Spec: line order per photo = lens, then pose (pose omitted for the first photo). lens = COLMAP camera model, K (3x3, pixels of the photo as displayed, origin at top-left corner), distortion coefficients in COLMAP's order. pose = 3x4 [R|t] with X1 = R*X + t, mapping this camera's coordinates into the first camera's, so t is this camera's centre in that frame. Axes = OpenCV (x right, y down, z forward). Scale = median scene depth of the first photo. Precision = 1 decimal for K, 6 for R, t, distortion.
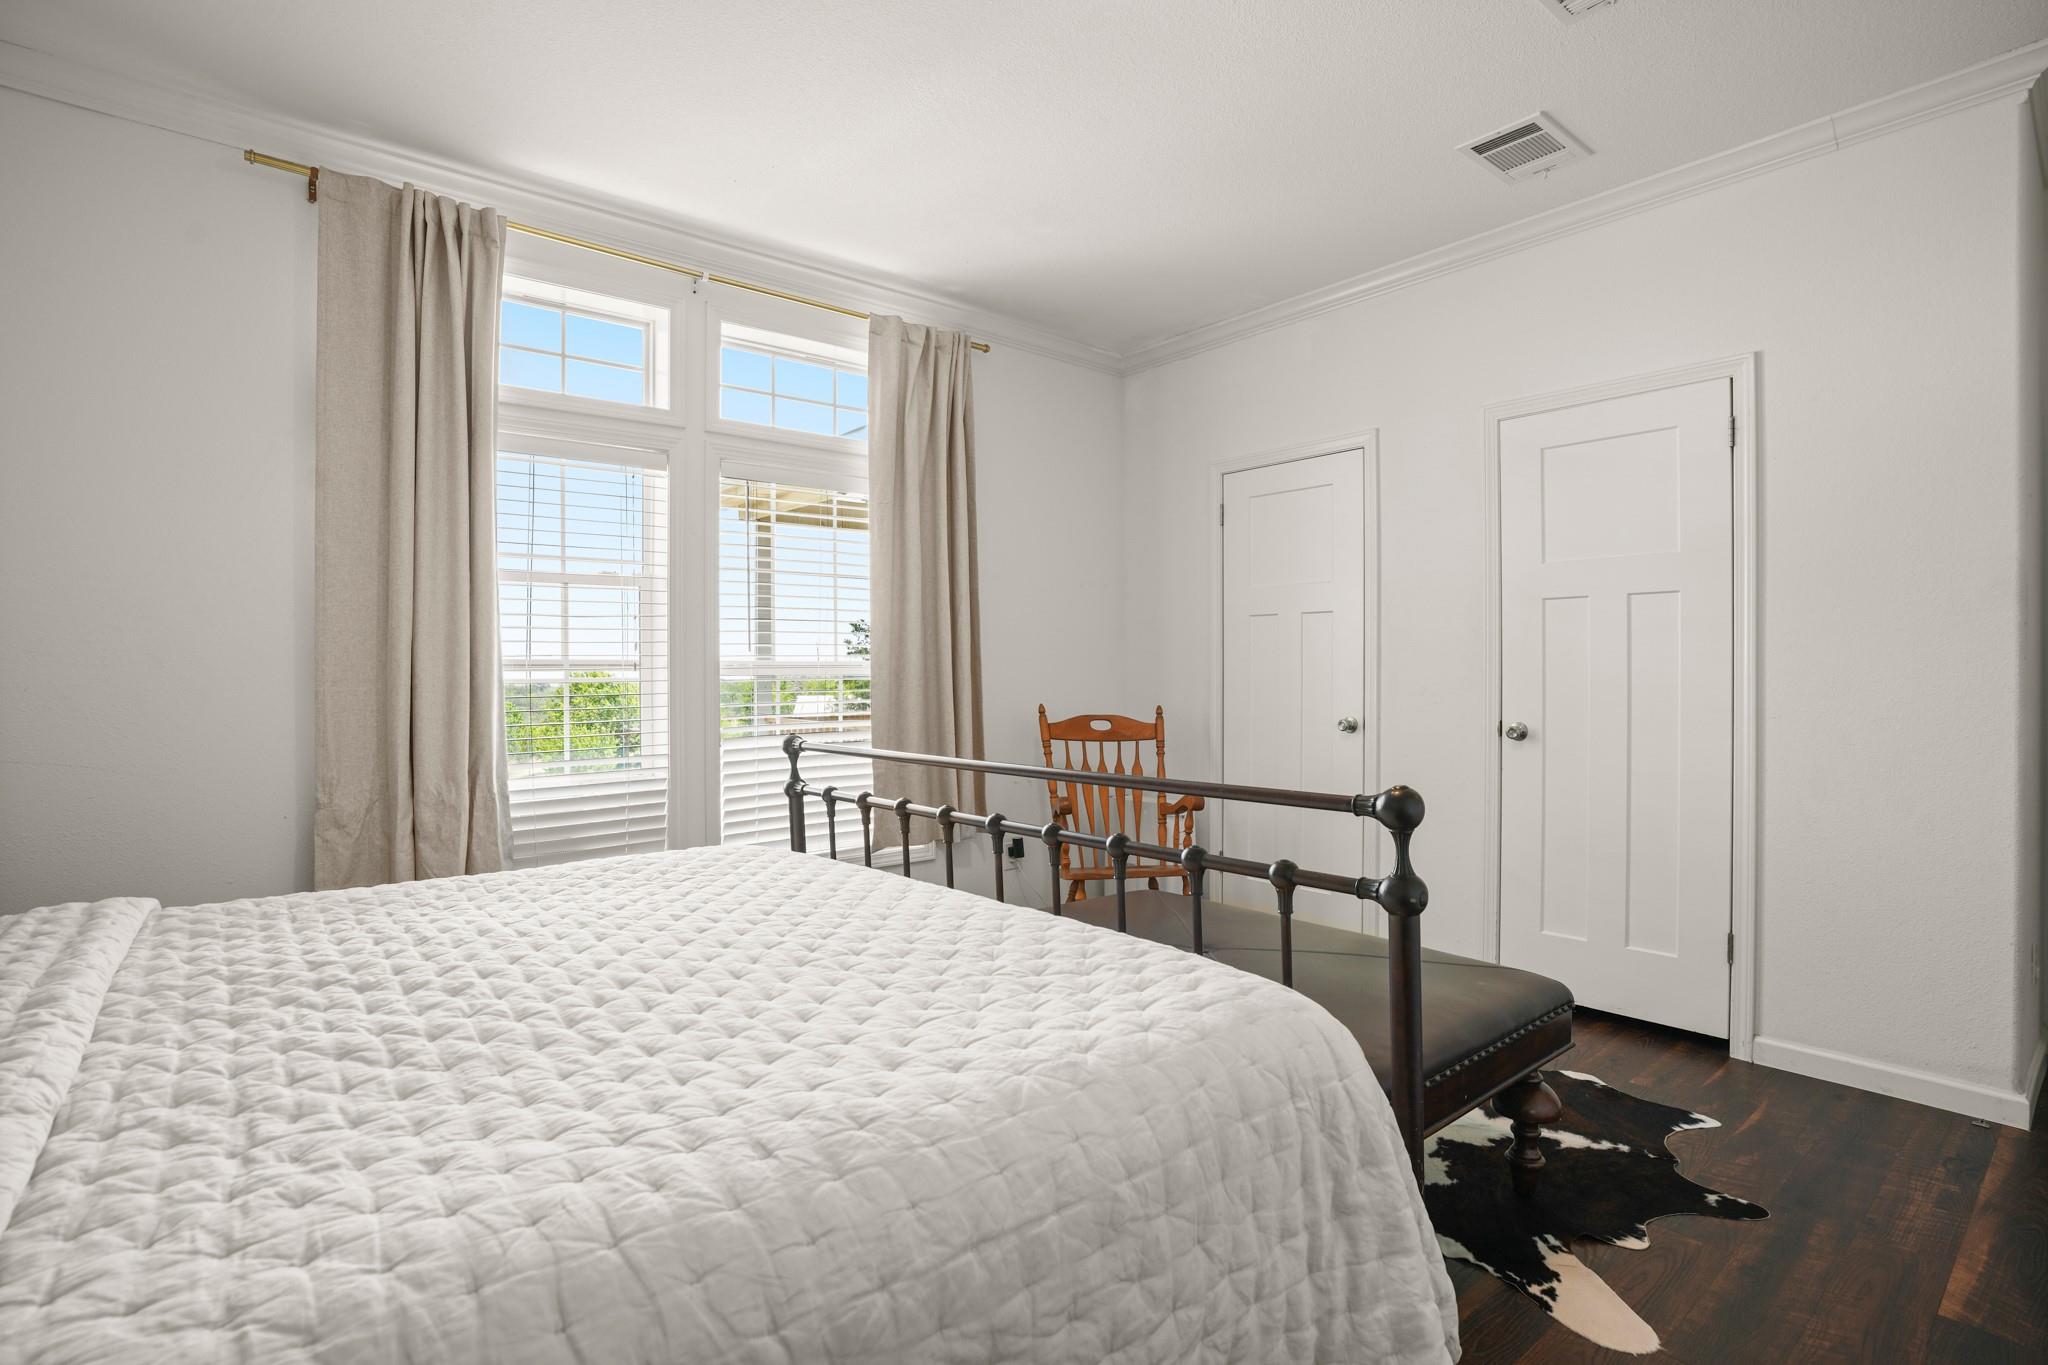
lens RADIAL K [[1033.2, 0, 1058.8], [0, 1033.2, 682.6], [0, 0, 1]] dist [-0.002127, 0.001337]
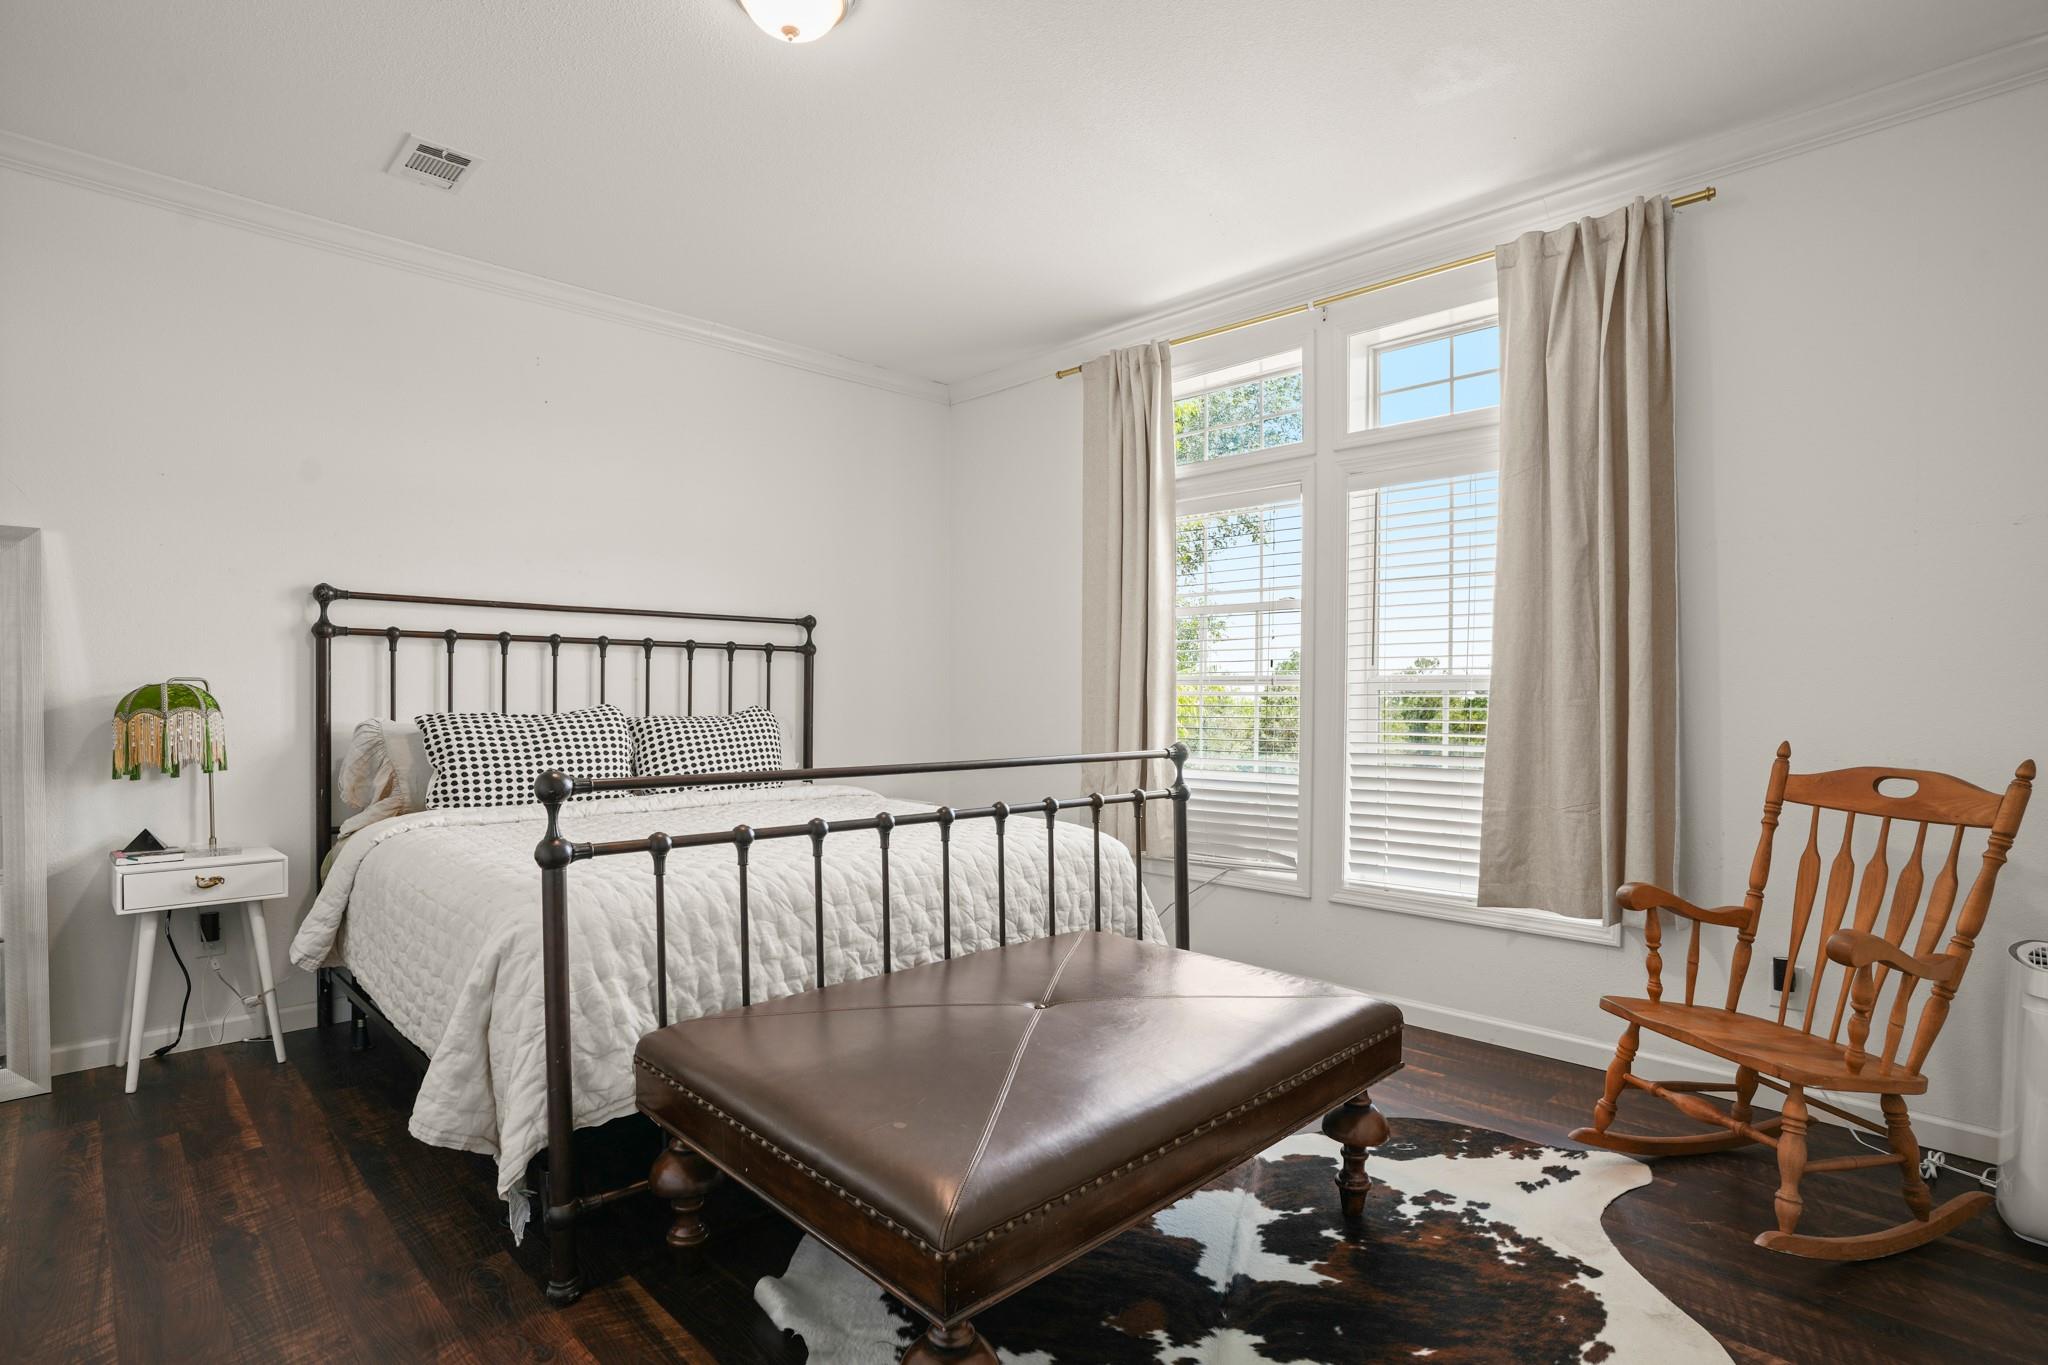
lens RADIAL K [[1033.2, 0, 1058.8], [0, 1033.2, 682.6], [0, 0, 1]] dist [-0.002127, 0.001337]
pose [[0.089863, -0.001082, -0.995954, 0.598819], [-0.013162, 0.999911, -0.002274, -0.007088], [0.995867, 0.013313, 0.089841, 0.587661]]
